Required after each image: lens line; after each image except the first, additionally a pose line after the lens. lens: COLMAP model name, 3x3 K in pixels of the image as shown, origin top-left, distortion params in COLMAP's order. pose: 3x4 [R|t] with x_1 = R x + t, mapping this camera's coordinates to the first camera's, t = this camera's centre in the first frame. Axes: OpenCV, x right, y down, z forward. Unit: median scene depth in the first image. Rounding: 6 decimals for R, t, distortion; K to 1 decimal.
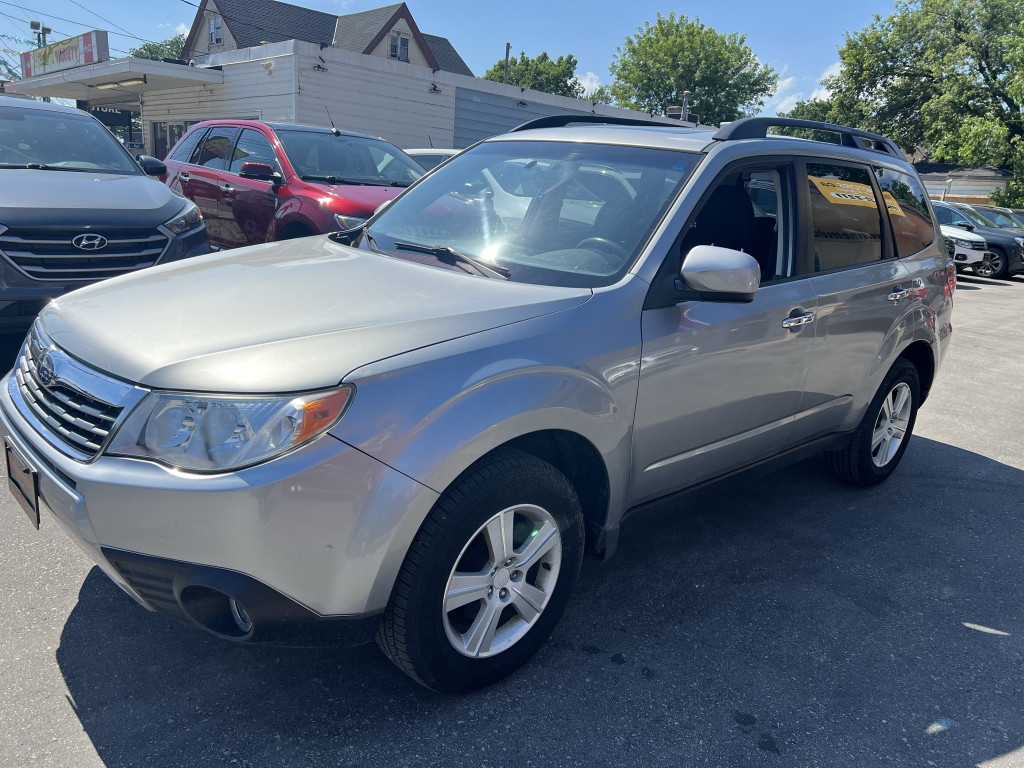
lens RADIAL K [[767.1, 0, 545.0], [0, 767.1, 395.0], [0, 0, 1]] dist [0.025773, -0.027175]
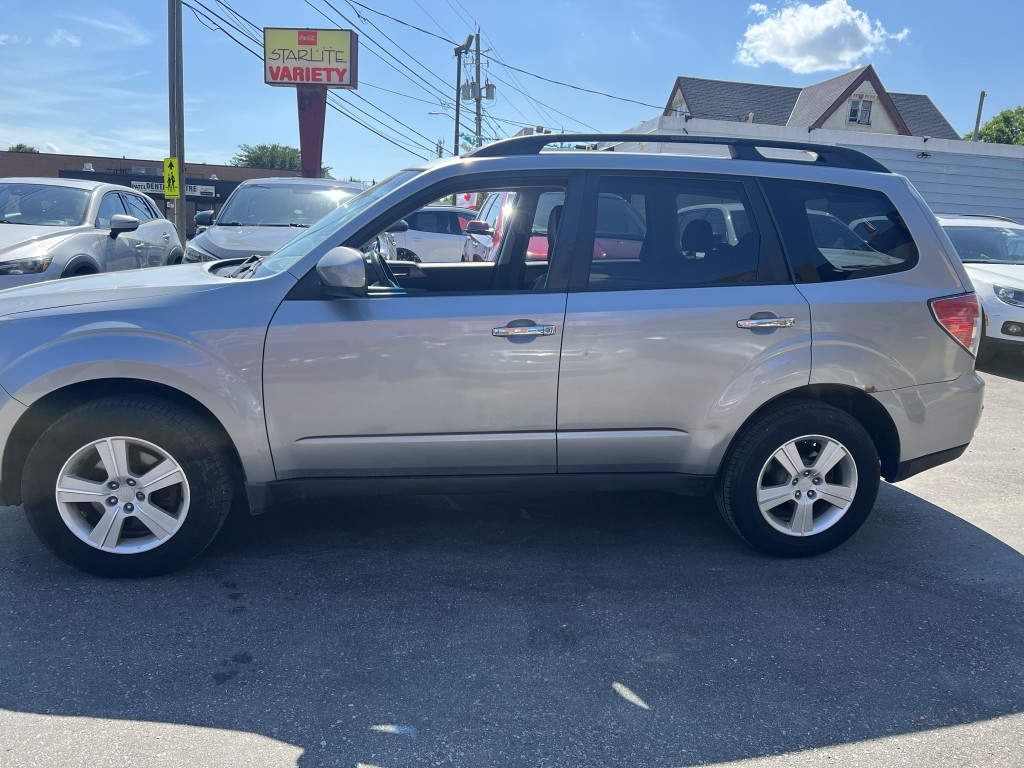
lens RADIAL K [[767.1, 0, 507.7], [0, 767.1, 390.4], [0, 0, 1]] dist [0.025773, -0.027175]
pose [[0.828339, 0.084323, -0.553844, 0.992703], [-0.133771, 0.989782, -0.049376, 0.034941], [0.544021, 0.114988, 0.831155, 0.203581]]
